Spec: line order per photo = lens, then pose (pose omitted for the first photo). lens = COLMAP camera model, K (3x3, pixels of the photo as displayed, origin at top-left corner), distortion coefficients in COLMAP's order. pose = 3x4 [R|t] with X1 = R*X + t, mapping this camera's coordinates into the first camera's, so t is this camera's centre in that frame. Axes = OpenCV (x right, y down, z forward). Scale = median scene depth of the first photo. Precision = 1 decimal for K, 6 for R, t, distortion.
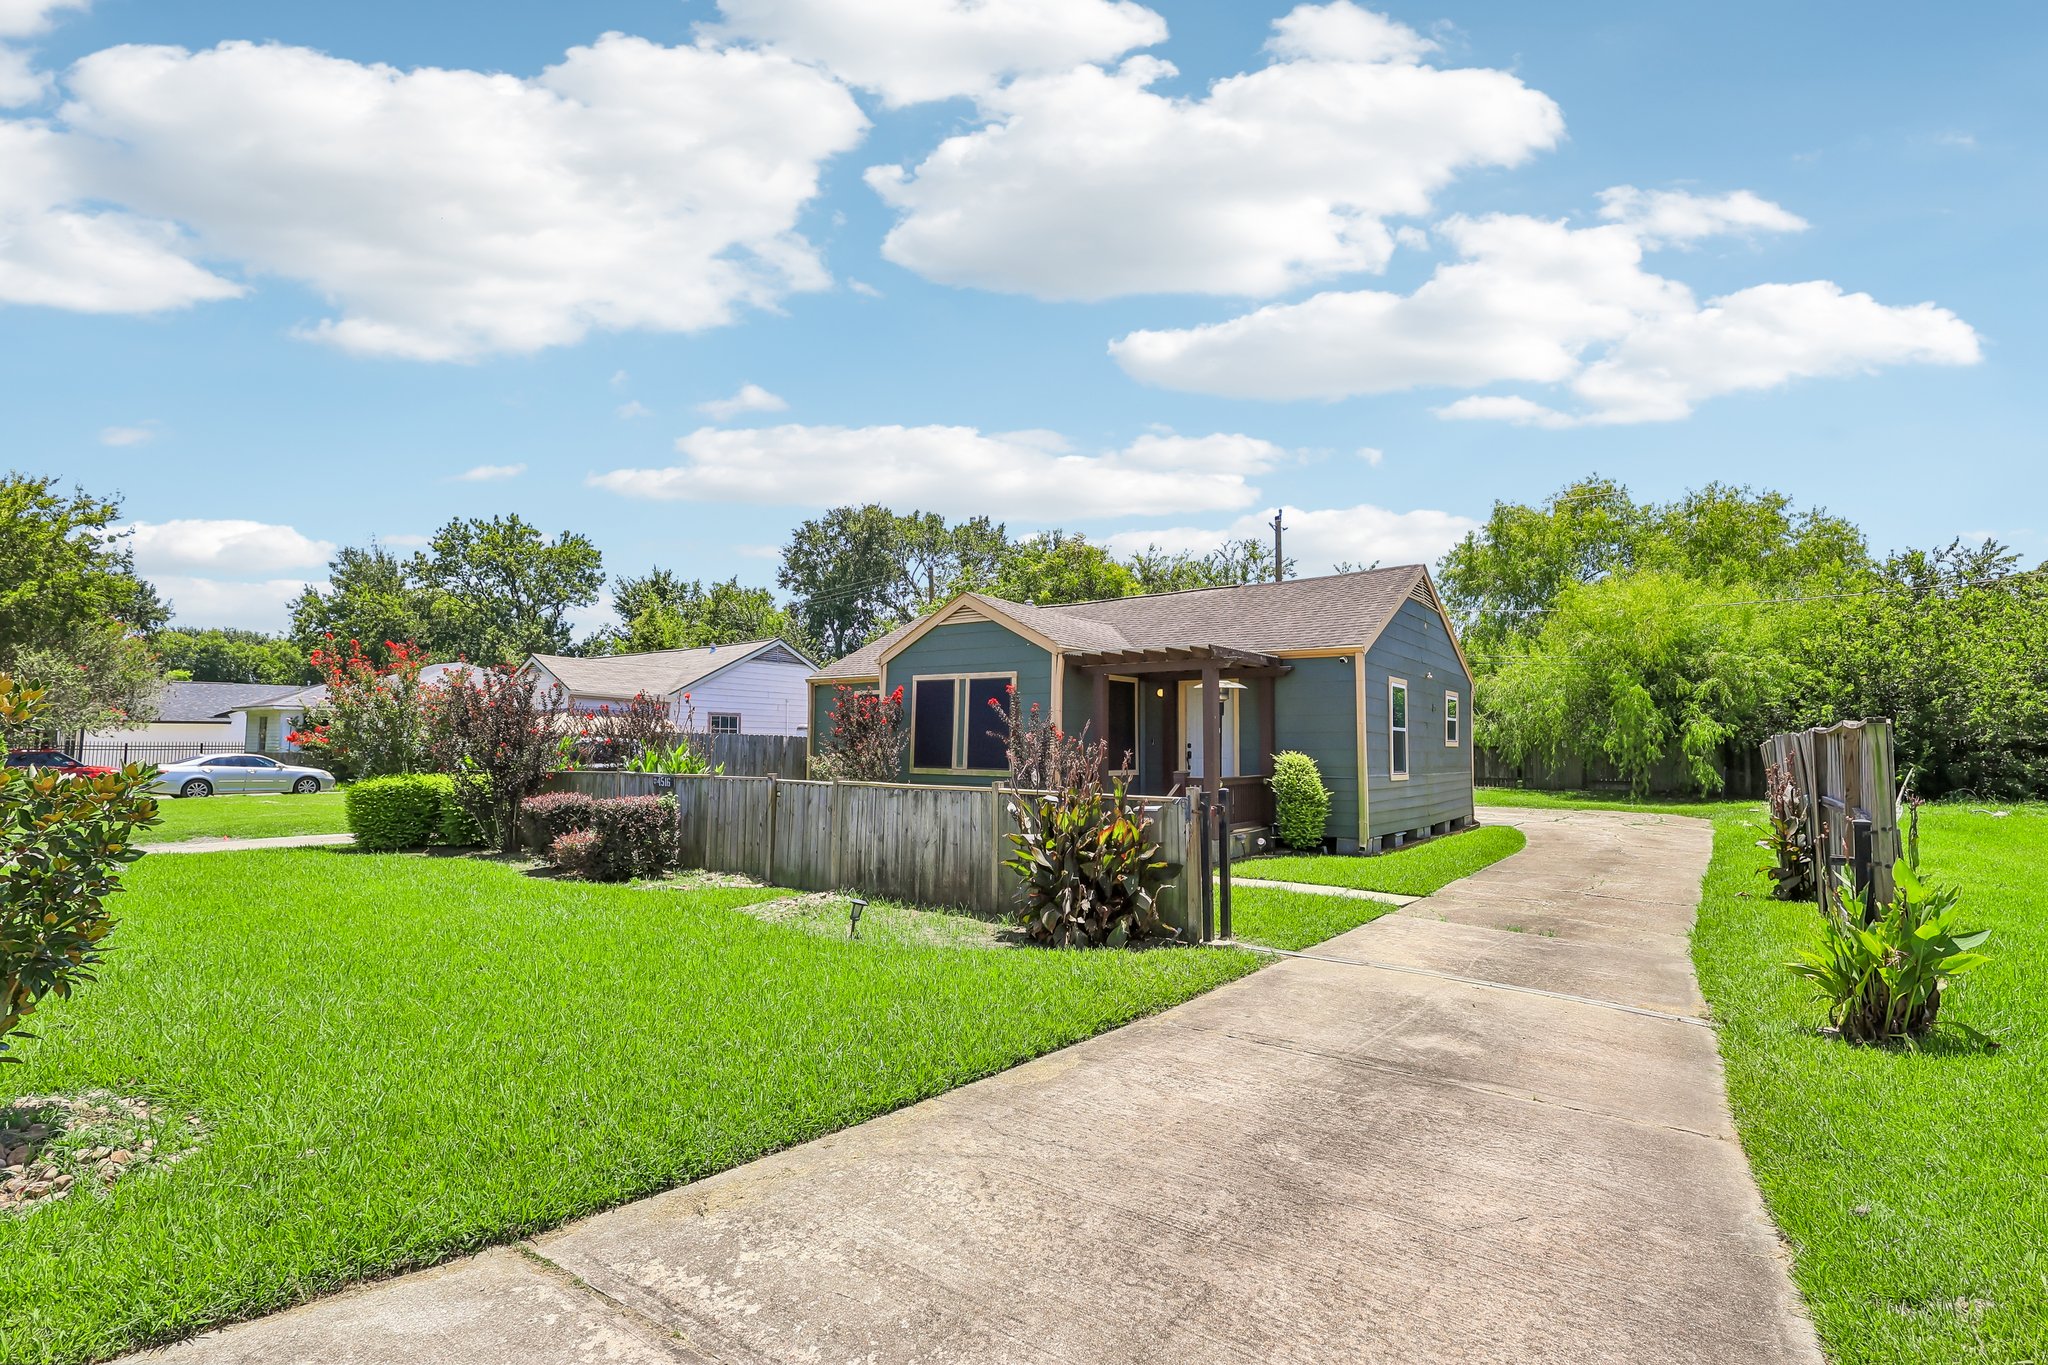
lens RADIAL K [[942.1, 0, 1035.3], [0, 942.1, 687.9], [0, 0, 1]] dist [-0.002775, 0.000454]
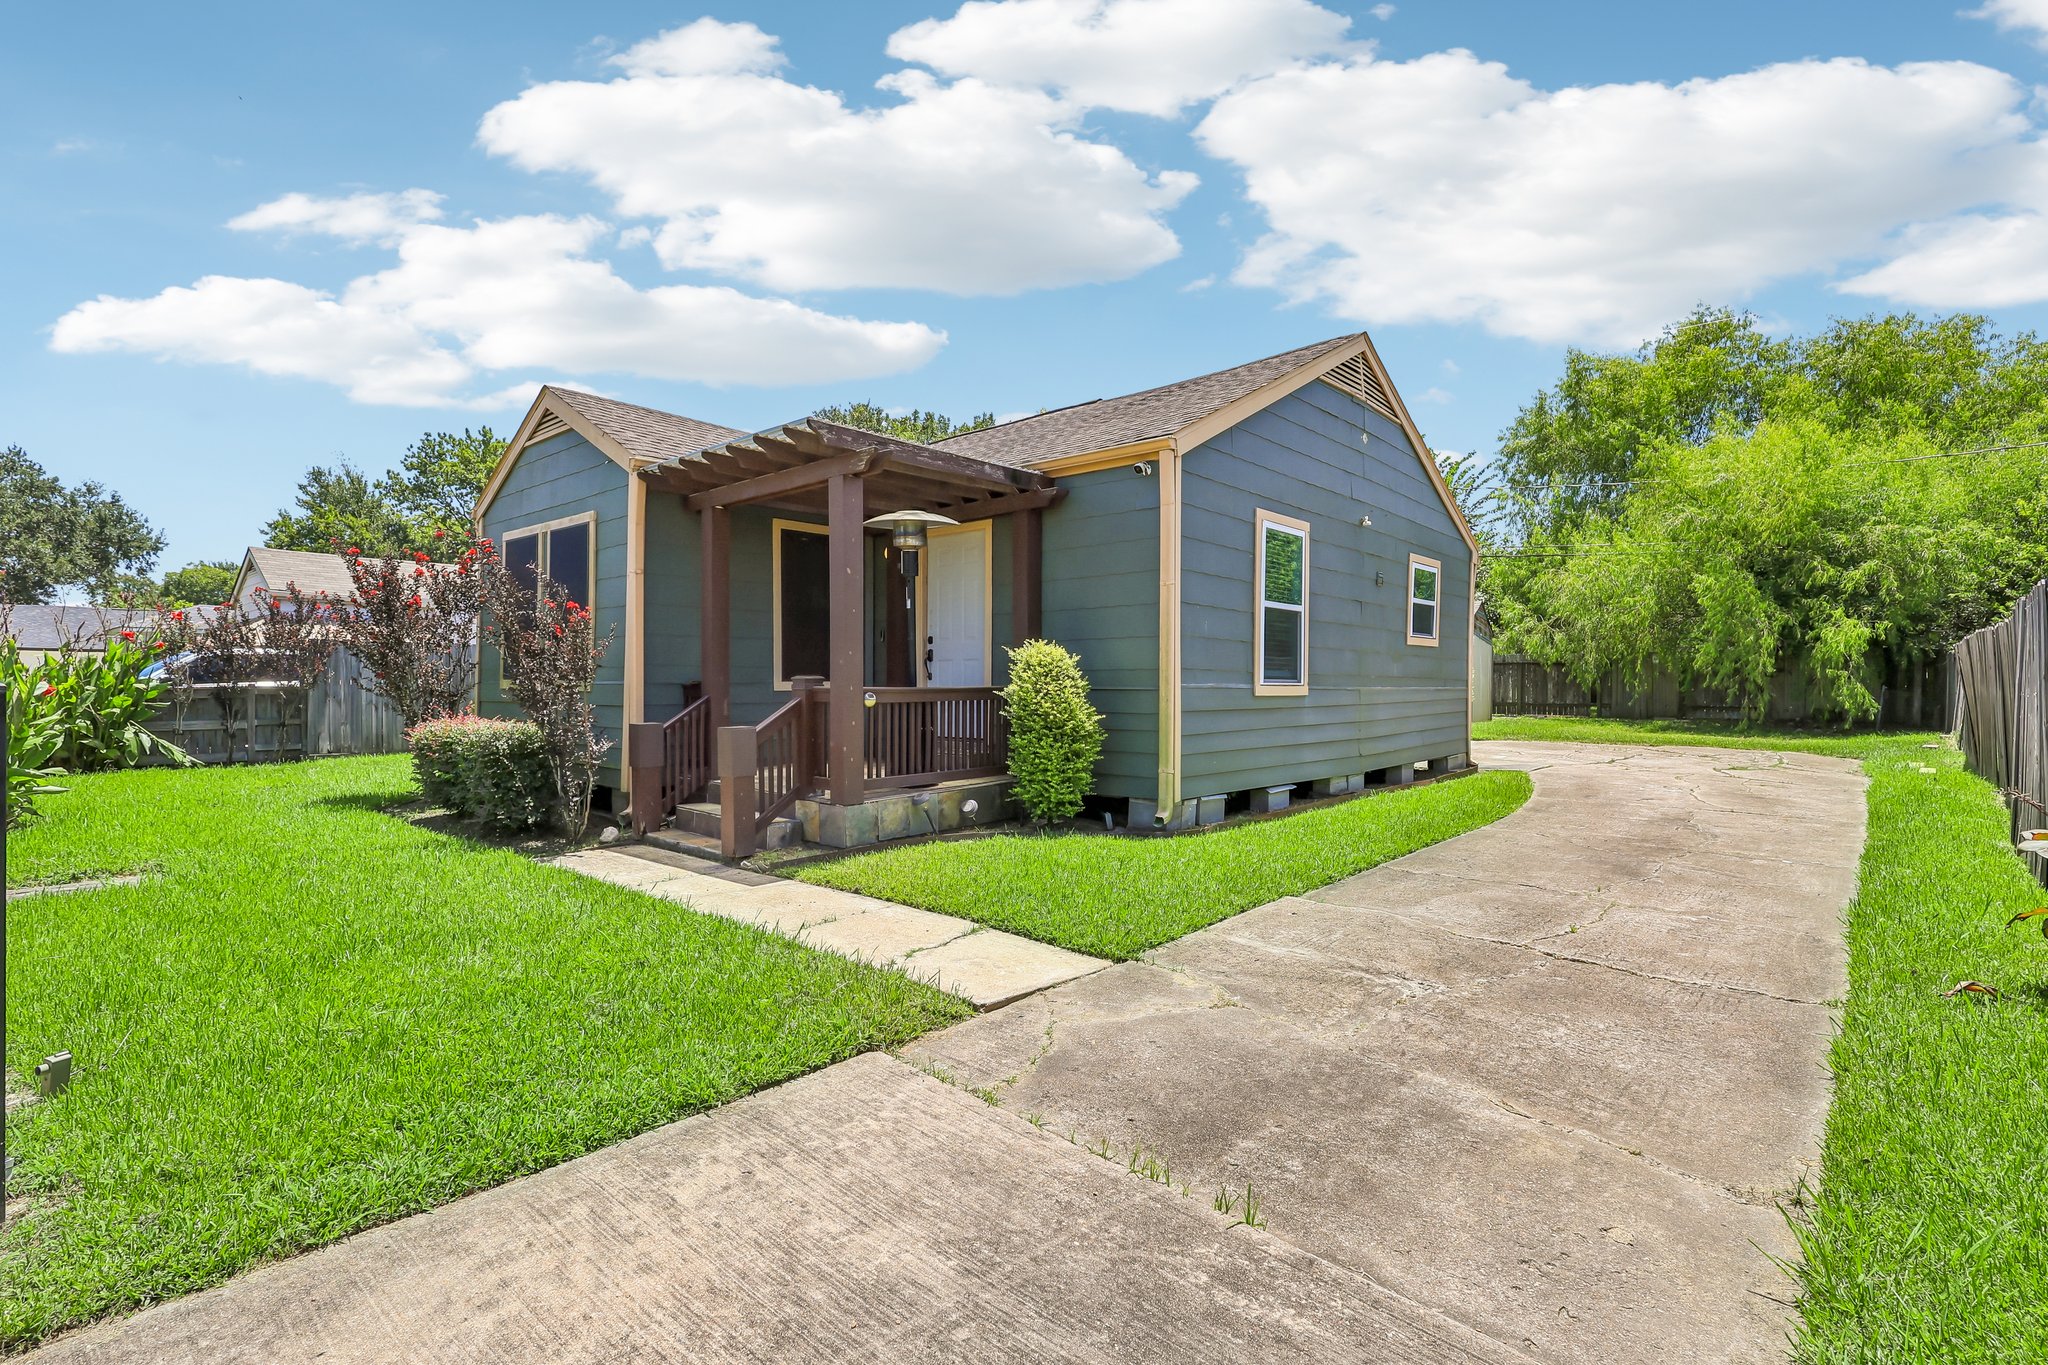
lens RADIAL K [[952.4, 0, 1024.6], [0, 952.4, 683.6], [0, 0, 1]] dist [-0.002955, 0.000606]
pose [[0.995209, -0.005034, -0.097637, 0.159697], [0.011586, 0.997709, 0.066653, 0.028030], [0.097078, -0.067465, 0.992988, 0.228332]]
